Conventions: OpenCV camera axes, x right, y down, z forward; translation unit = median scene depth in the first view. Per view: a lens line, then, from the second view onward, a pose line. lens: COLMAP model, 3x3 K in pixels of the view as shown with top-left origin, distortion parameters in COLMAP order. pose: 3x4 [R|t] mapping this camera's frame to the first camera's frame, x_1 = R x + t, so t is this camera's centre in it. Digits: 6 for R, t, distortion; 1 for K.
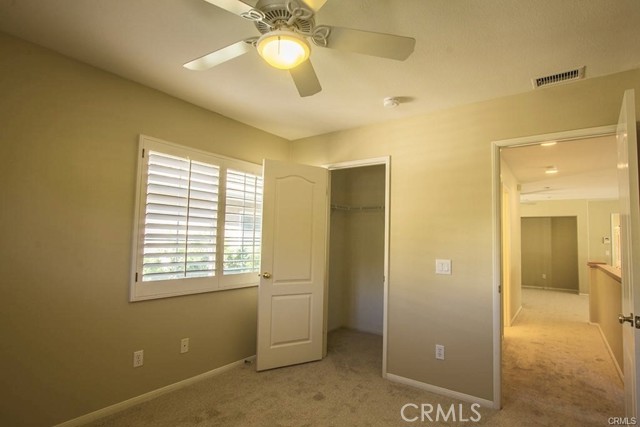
lens RADIAL K [[334.2, 0, 320.7], [0, 334.2, 214.9], [0, 0, 1]] dist [-0.001298, -0.000277]
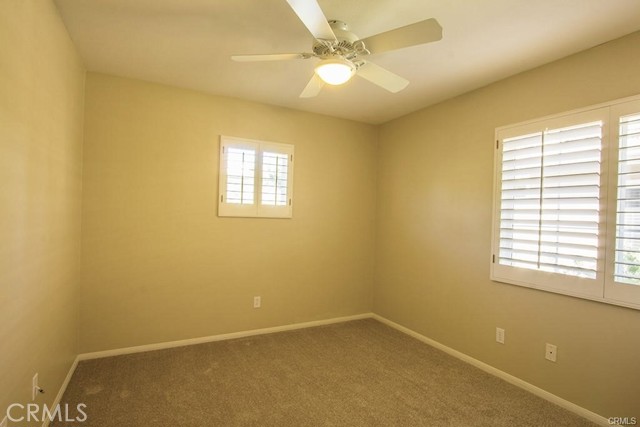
lens RADIAL K [[334.2, 0, 320.7], [0, 334.2, 214.9], [0, 0, 1]] dist [-0.001298, -0.000277]
pose [[-0.423945, -0.037861, -0.904896, 0.626889], [0.023364, 0.998336, -0.052716, 0.080291], [0.905386, -0.043491, -0.422355, 0.874490]]
